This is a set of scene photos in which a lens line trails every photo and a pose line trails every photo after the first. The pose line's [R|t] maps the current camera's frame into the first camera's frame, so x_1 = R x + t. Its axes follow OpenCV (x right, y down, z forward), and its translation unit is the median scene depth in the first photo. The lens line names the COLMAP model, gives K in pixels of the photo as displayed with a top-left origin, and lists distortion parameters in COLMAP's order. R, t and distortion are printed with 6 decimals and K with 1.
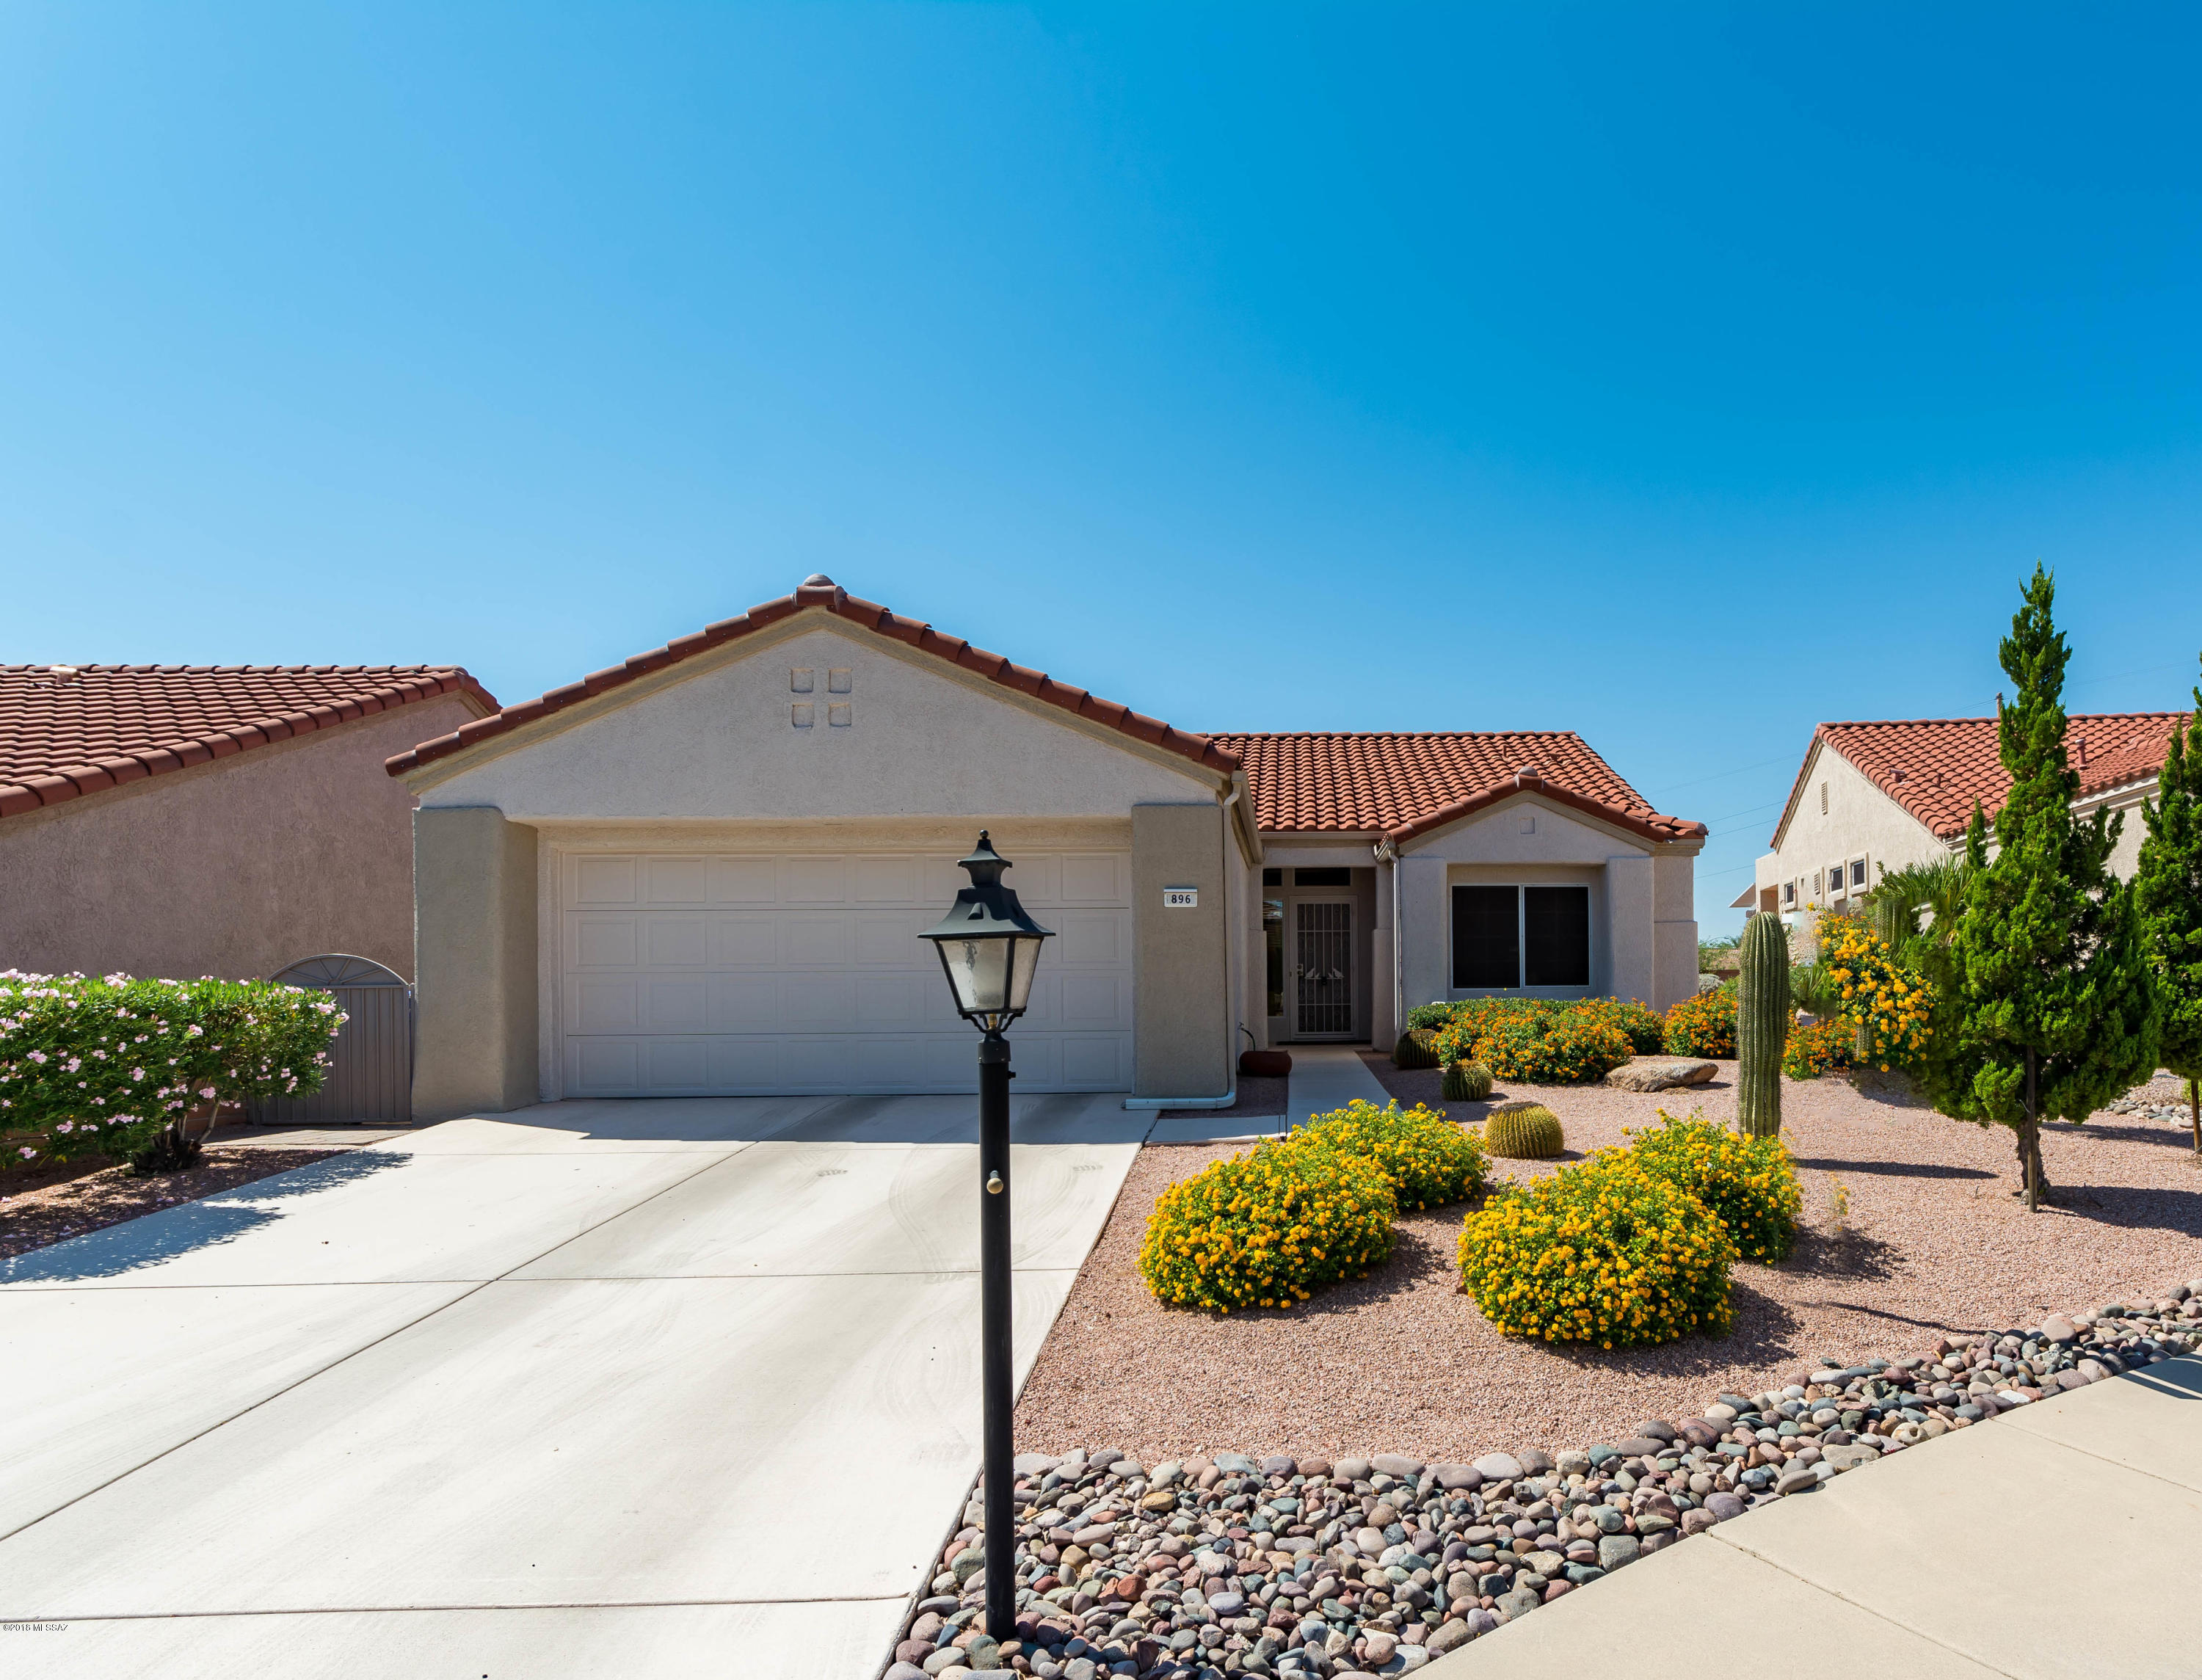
lens RADIAL K [[1013.0, 0, 1190.6], [0, 1013.0, 978.8], [0, 0, 1]] dist [0.002092, 0.000703]
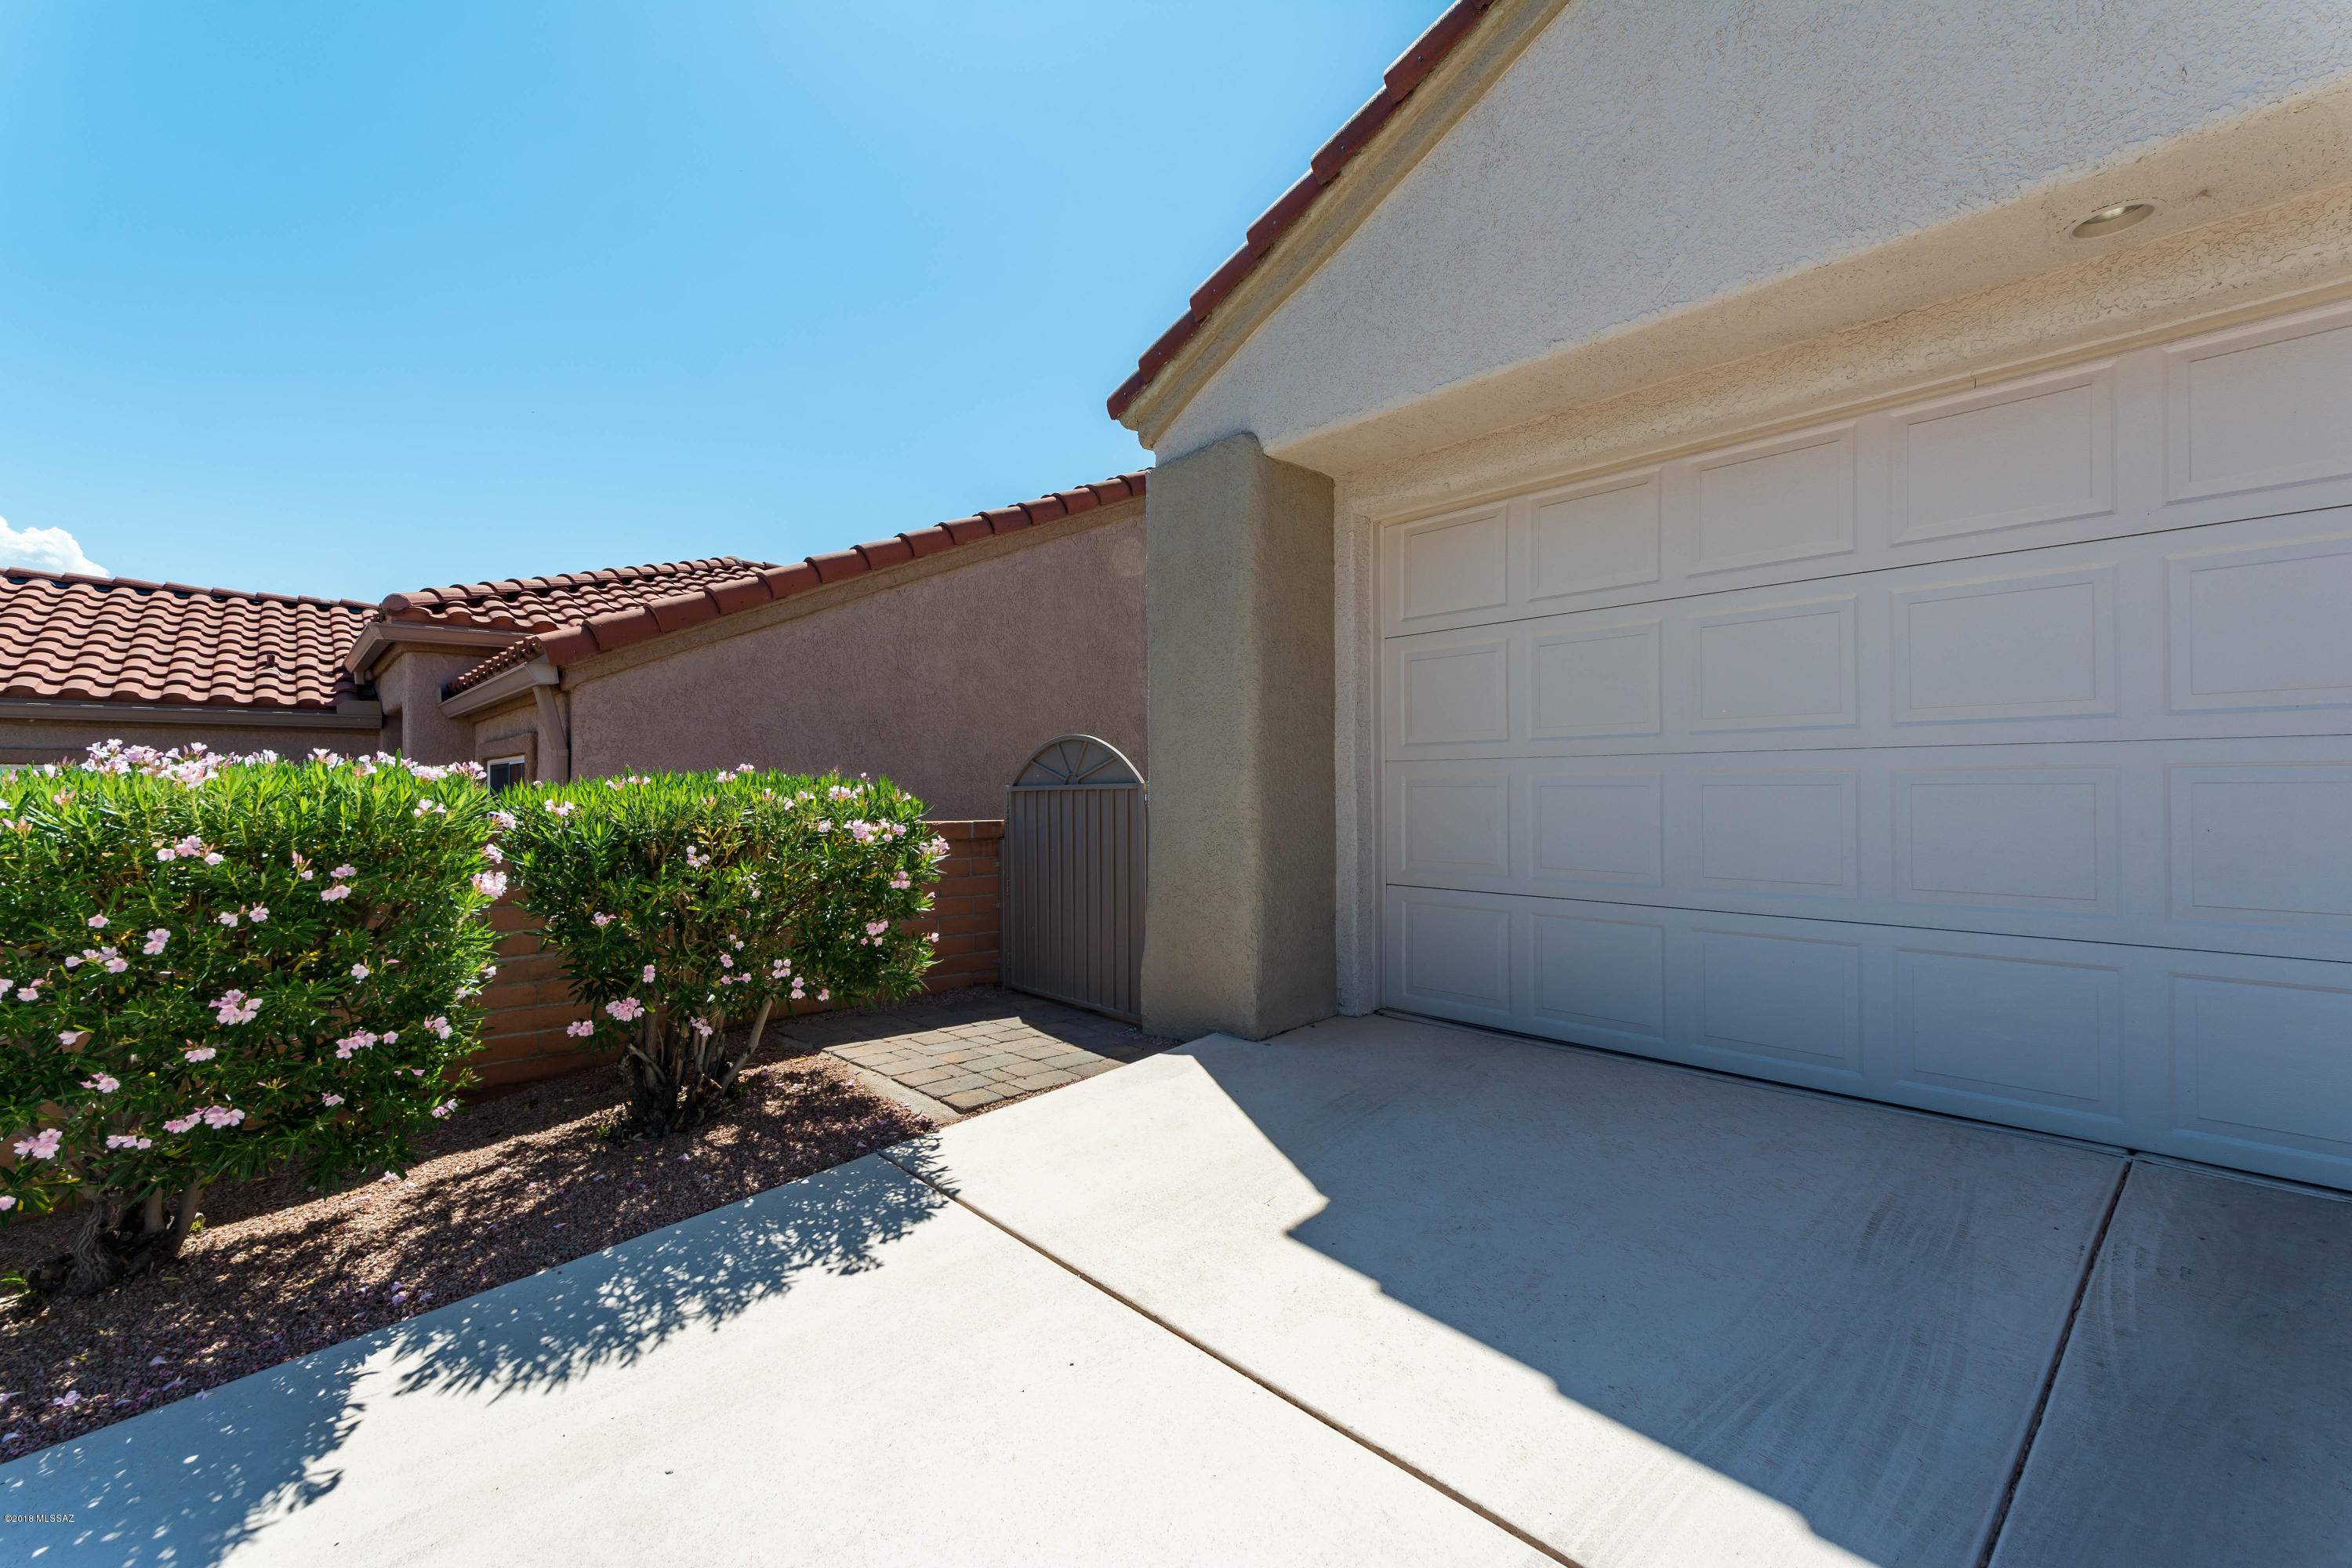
lens RADIAL K [[1021.9, 0, 1182.2], [0, 1021.9, 785.4], [0, 0, 1]] dist [-0.006157, 0.003597]
pose [[0.644653, 0.000851, -0.764475, -0.303700], [0.002014, 0.999994, 0.002811, 0.005135], [0.764473, -0.003352, 0.644648, 0.619413]]
